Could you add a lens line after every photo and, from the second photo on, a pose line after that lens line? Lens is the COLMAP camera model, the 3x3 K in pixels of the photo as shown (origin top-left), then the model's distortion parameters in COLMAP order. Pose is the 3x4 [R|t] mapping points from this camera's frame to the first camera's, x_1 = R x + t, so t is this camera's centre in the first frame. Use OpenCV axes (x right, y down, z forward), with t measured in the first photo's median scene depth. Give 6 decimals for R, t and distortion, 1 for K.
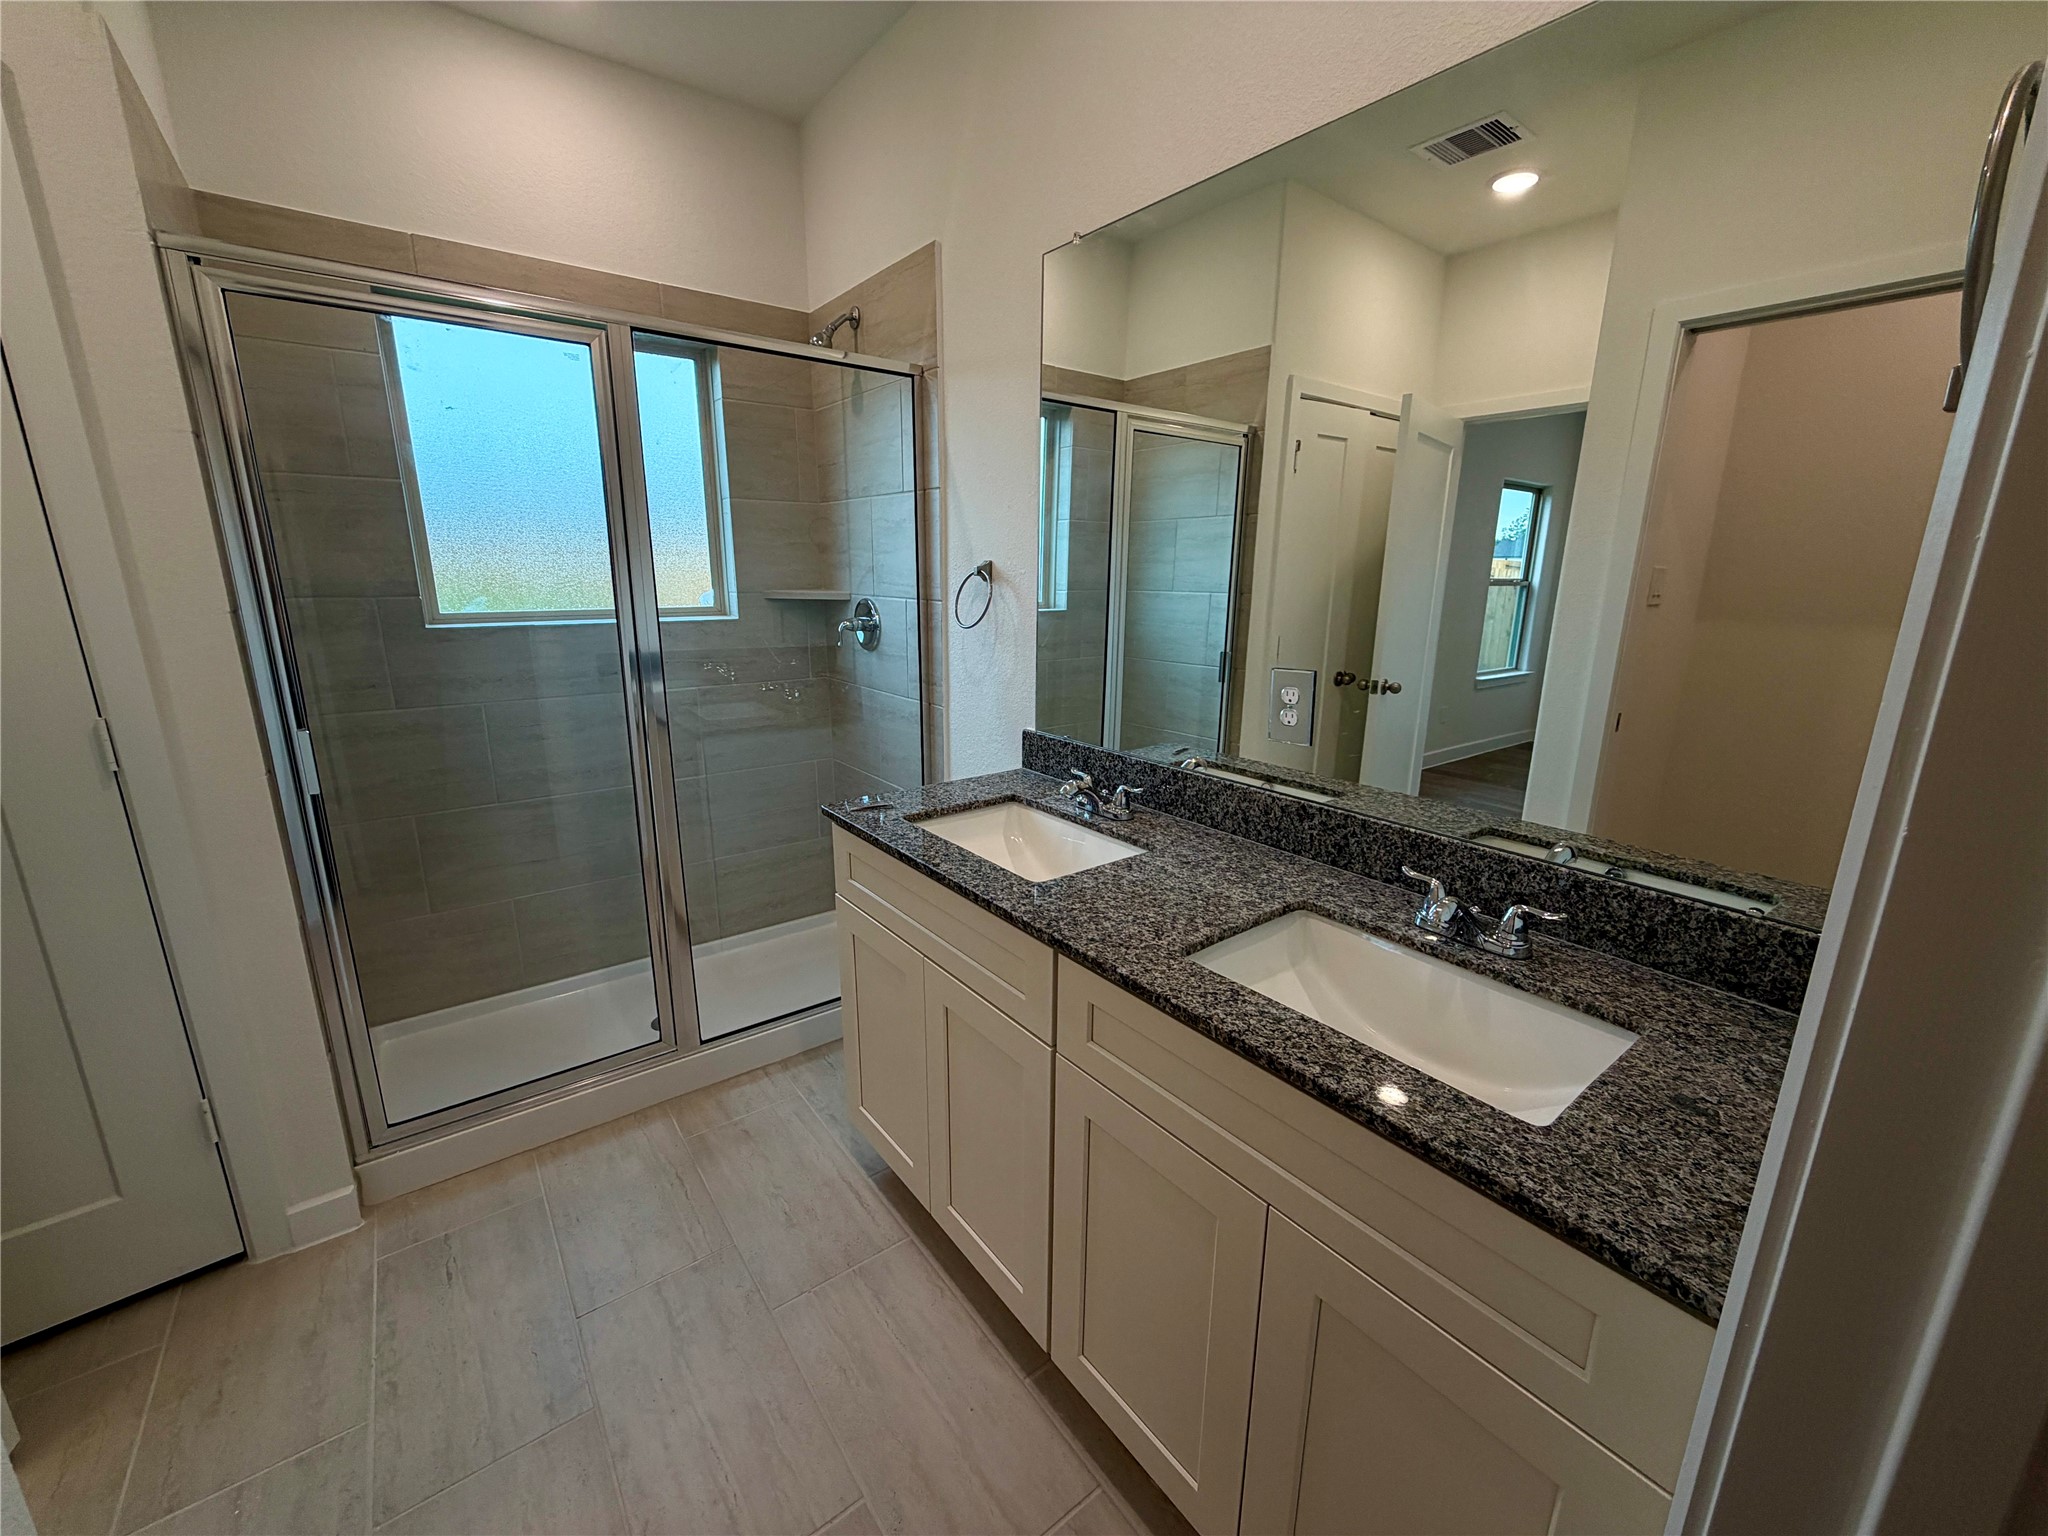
lens RADIAL K [[809.3, 0, 1024.0], [0, 809.3, 768.0], [0, 0, 1]] dist [-0.000422, 0.000071]
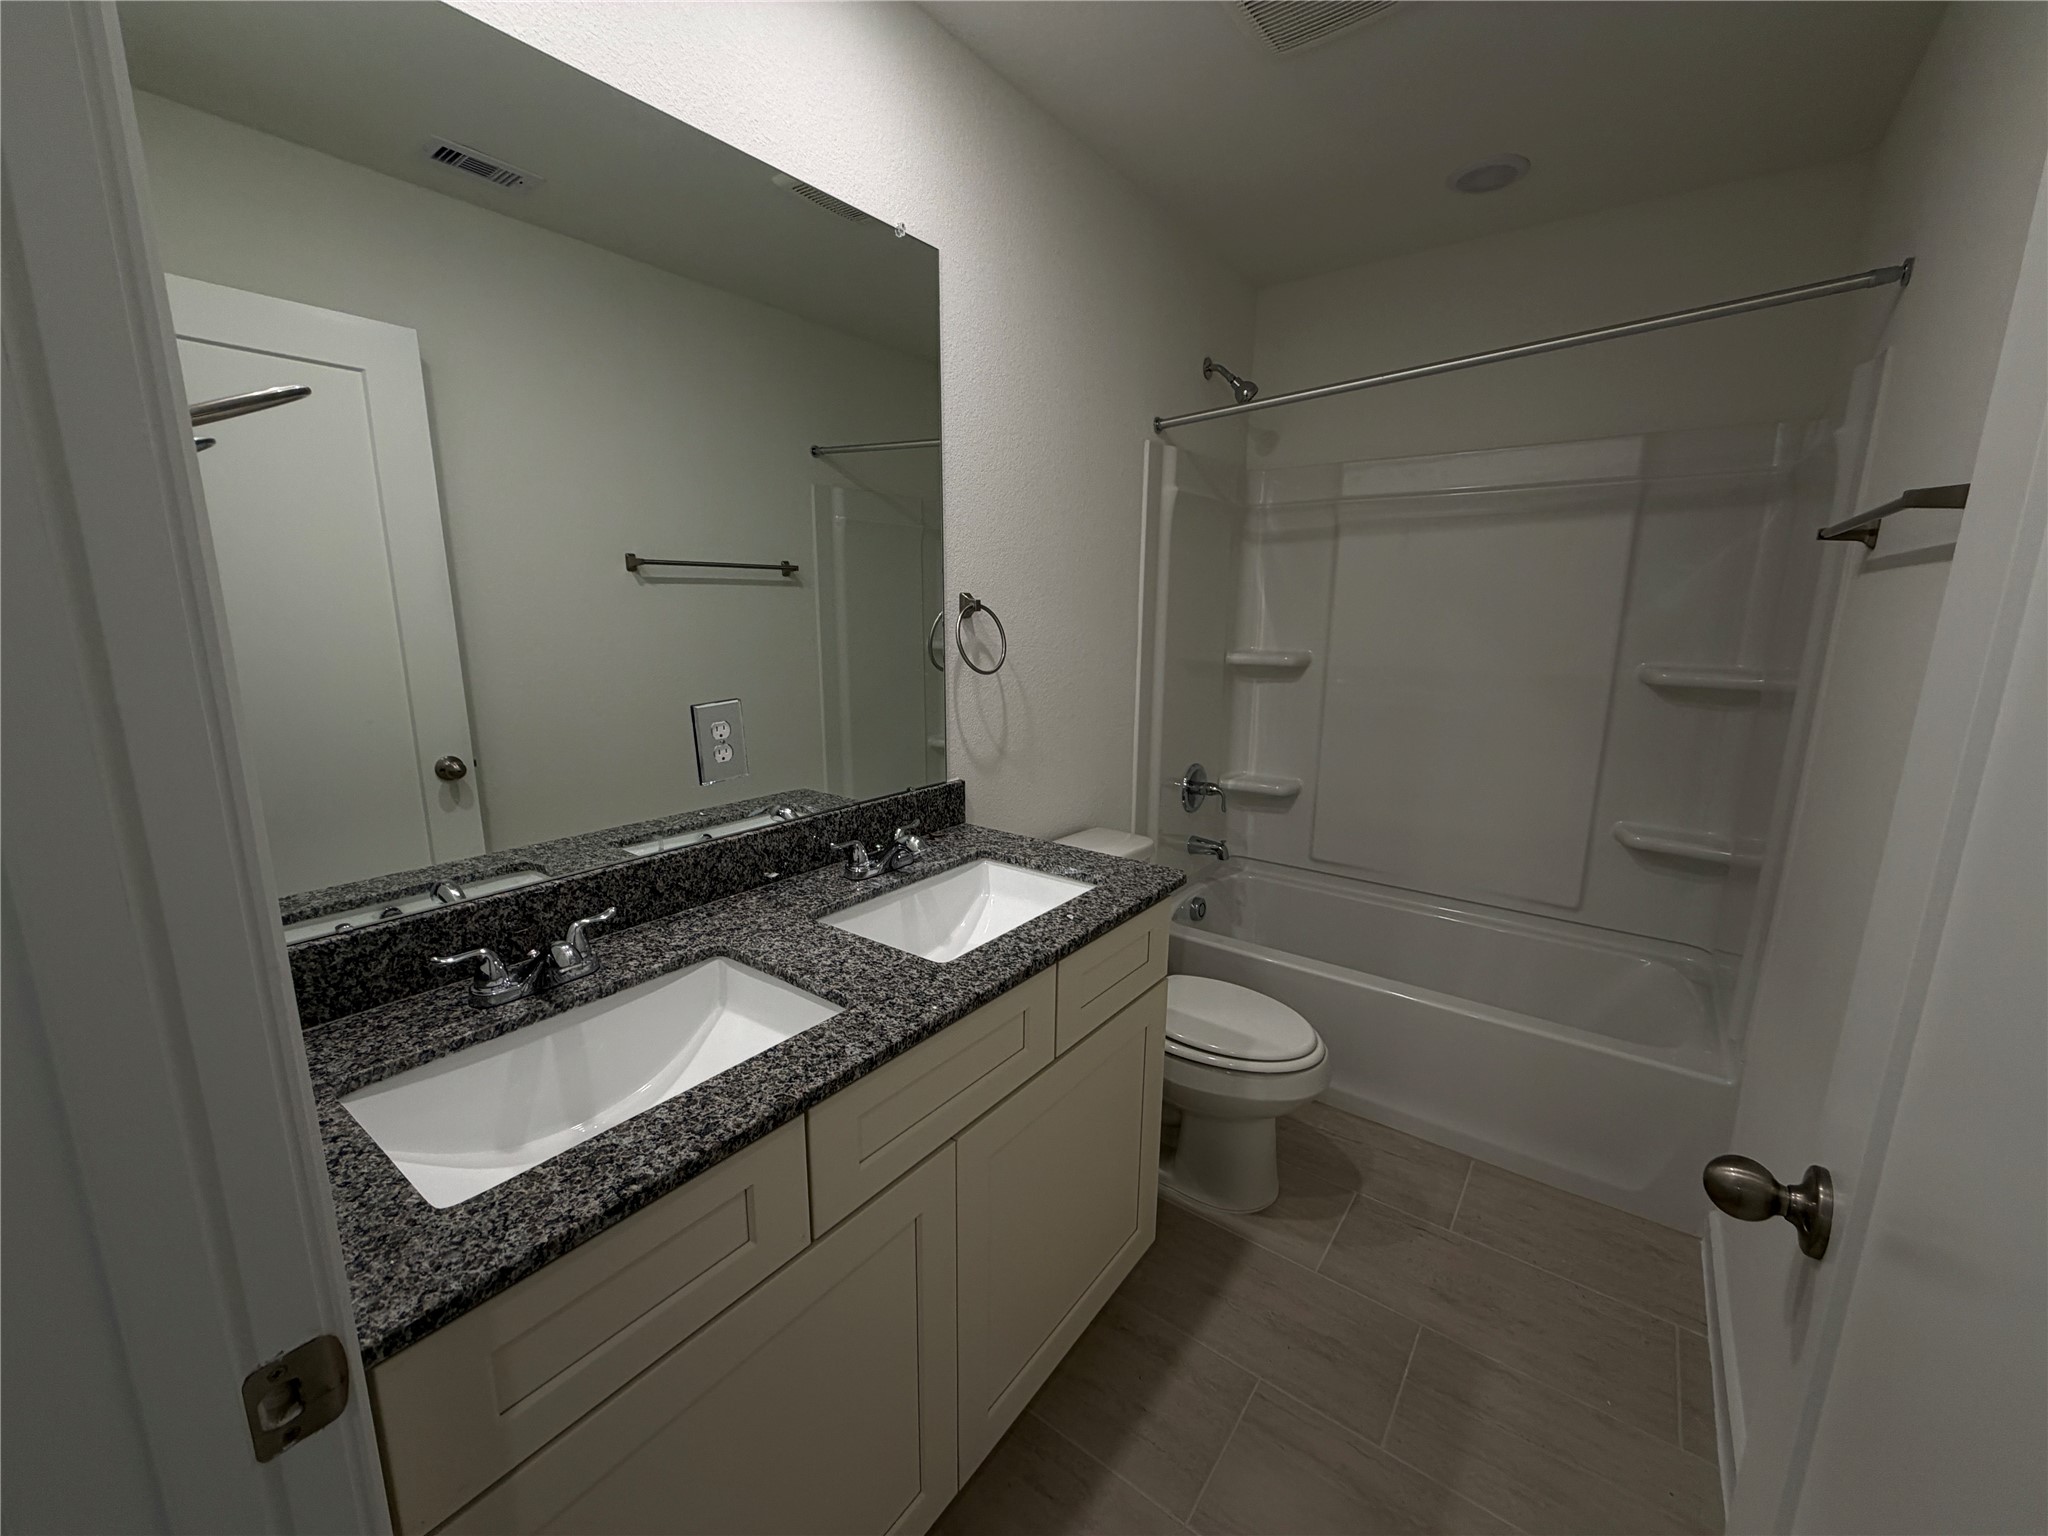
lens RADIAL K [[809.3, 0, 1024.0], [0, 809.3, 768.0], [0, 0, 1]] dist [-0.000422, 0.000071]
pose [[-0.279547, -0.193913, 0.940346, -0.620929], [0.224357, 0.939086, 0.260350, -0.203199], [-0.933551, 0.283753, -0.219013, 0.850221]]
